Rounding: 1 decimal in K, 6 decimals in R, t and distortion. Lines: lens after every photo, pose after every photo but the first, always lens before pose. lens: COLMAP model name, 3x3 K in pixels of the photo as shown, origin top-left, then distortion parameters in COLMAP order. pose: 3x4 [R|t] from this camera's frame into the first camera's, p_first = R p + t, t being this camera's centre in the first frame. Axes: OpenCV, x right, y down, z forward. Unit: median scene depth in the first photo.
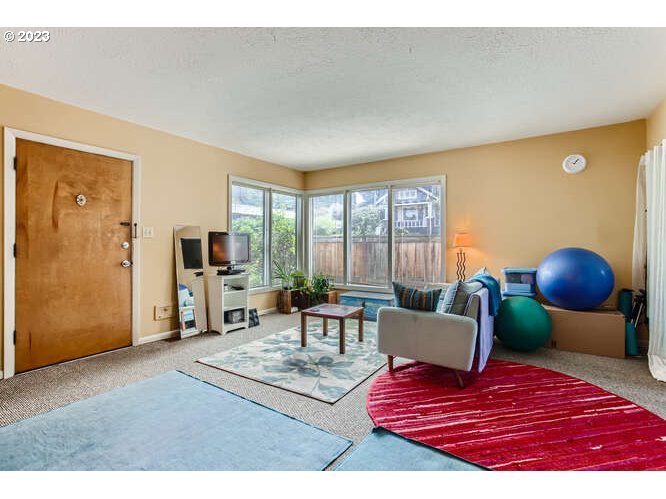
lens RADIAL K [[315.1, 0, 333.0], [0, 315.1, 249.5], [0, 0, 1]] dist [-0.045096, 0.026868]
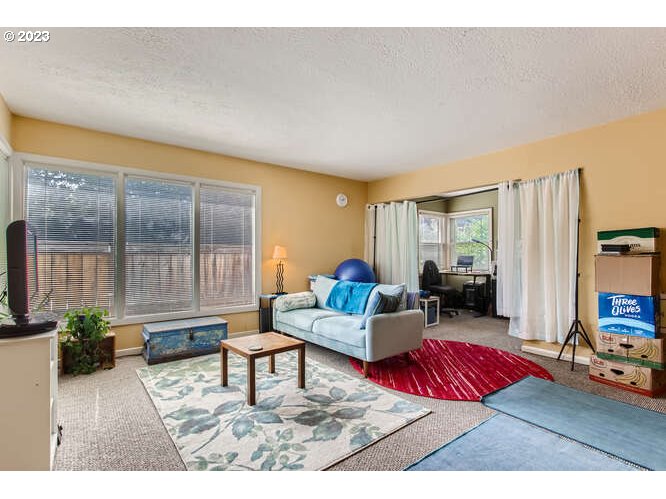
lens RADIAL K [[315.1, 0, 333.0], [0, 315.1, 249.5], [0, 0, 1]] dist [-0.045096, 0.026868]
pose [[0.341165, 0.026163, 0.939639, -0.759339], [0.017931, 0.999250, -0.034333, 0.002165], [-0.939833, 0.028562, 0.340440, 0.676421]]
